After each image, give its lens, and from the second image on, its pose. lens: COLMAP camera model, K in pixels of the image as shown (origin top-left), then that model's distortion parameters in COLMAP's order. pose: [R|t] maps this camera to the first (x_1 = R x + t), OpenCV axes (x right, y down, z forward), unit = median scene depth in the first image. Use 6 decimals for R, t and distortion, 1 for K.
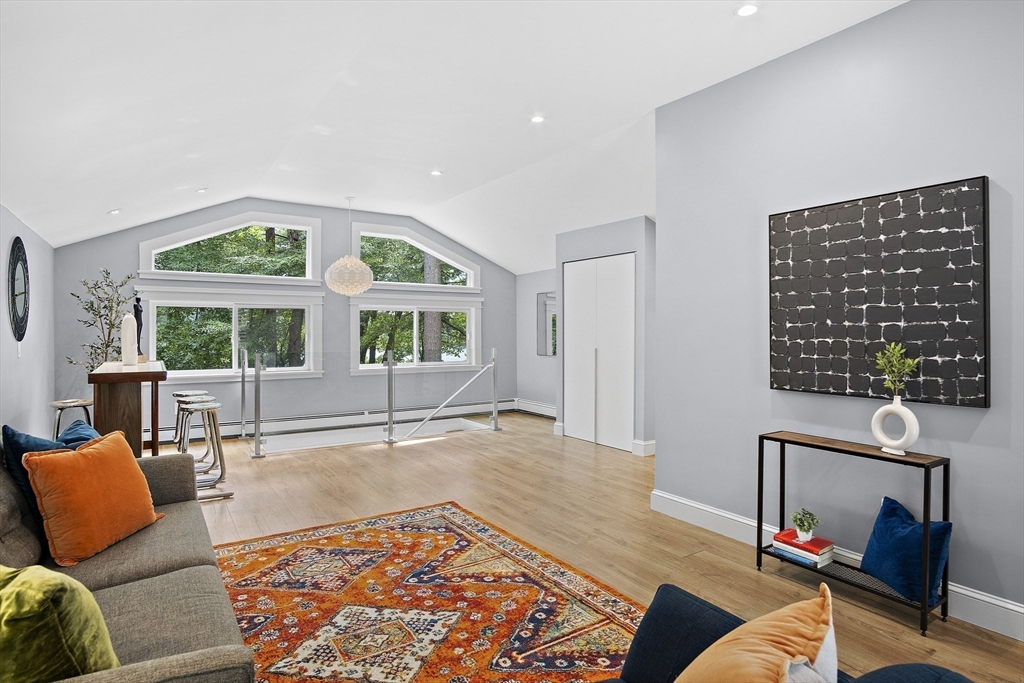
lens RADIAL K [[551.2, 0, 509.6], [0, 551.2, 332.0], [0, 0, 1]] dist [-0.025020, 0.001886]
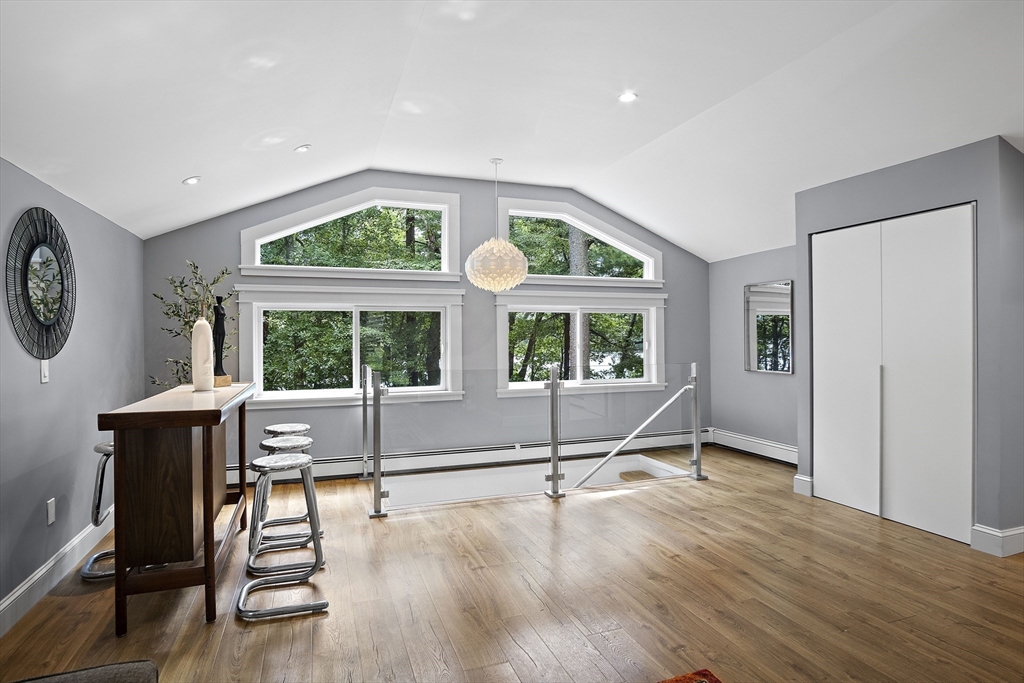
lens RADIAL K [[551.2, 0, 509.6], [0, 551.2, 332.0], [0, 0, 1]] dist [-0.025020, 0.001886]
pose [[0.971588, -0.008952, -0.236508, -0.097156], [0.006530, 0.999918, -0.011022, -0.003607], [0.236587, 0.009164, 0.971567, 0.276502]]
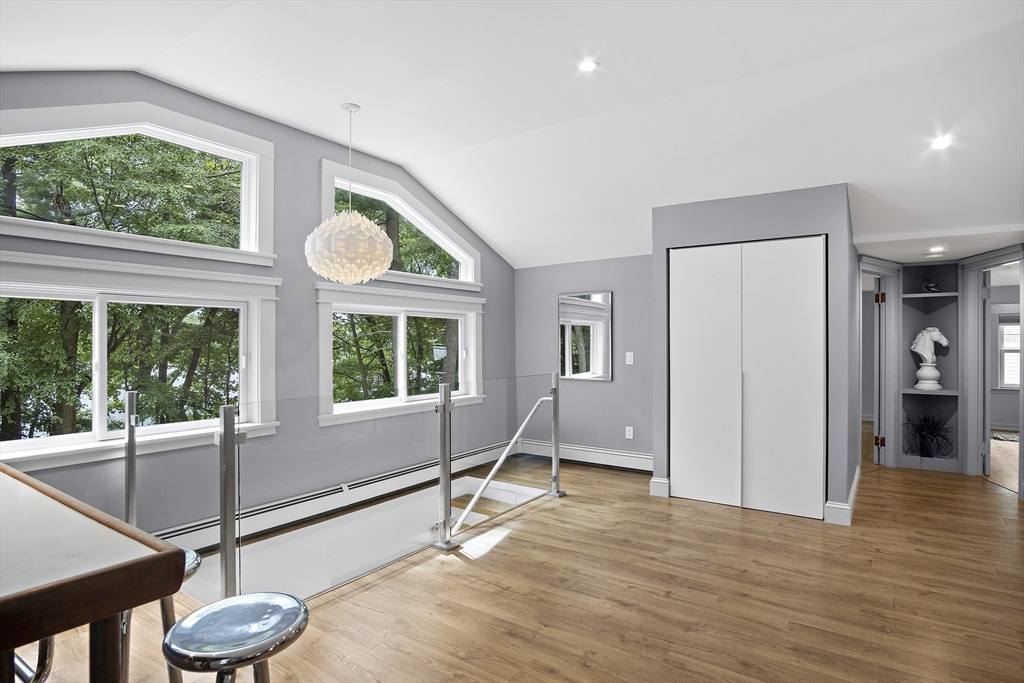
lens RADIAL K [[548.6, 0, 506.8], [0, 548.6, 339.2], [0, 0, 1]] dist [-0.032024, 0.001769]
pose [[0.928592, -0.001135, 0.371101, -0.343602], [0.003236, 0.999982, -0.005039, -0.008347], [-0.371089, 0.005880, 0.928579, 0.429950]]
